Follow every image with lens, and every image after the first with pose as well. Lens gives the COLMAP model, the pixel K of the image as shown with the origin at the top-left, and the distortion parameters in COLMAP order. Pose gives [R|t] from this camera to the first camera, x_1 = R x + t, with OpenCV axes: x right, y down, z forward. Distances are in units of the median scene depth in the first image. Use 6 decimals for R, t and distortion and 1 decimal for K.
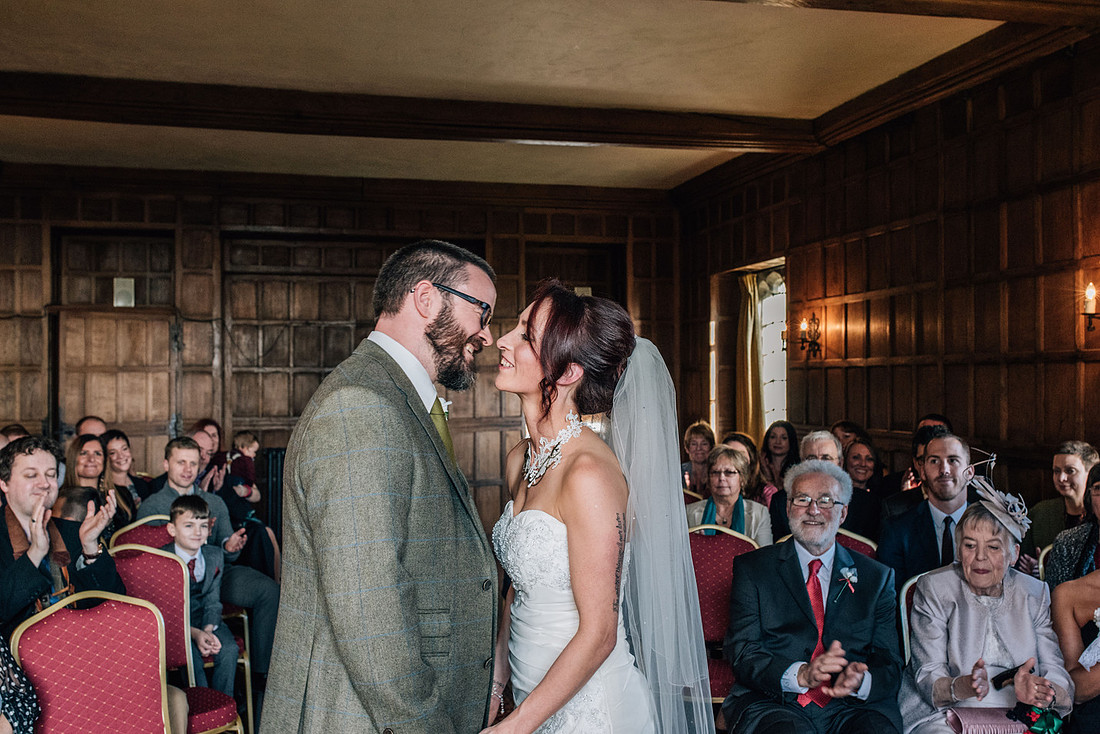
lens RADIAL K [[1004.8, 0, 531.1], [0, 1004.8, 384.2], [0, 0, 1]] dist [-0.029945, 0.000000]
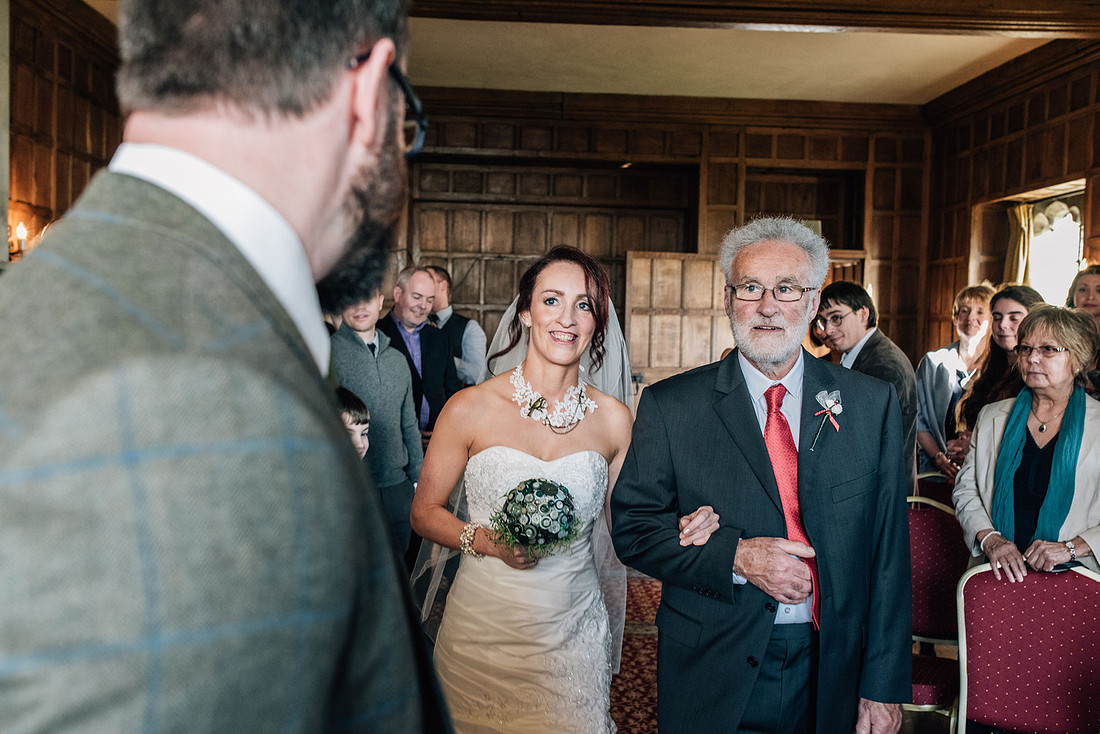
lens RADIAL K [[1004.8, 0, 548.2], [0, 1004.8, 373.5], [0, 0, 1]] dist [-0.029945, 0.000000]
pose [[0.982365, 0.037797, -0.183112, -0.008720], [-0.029344, 0.998384, 0.048659, -0.000363], [0.184656, -0.042428, 0.981887, 0.113656]]
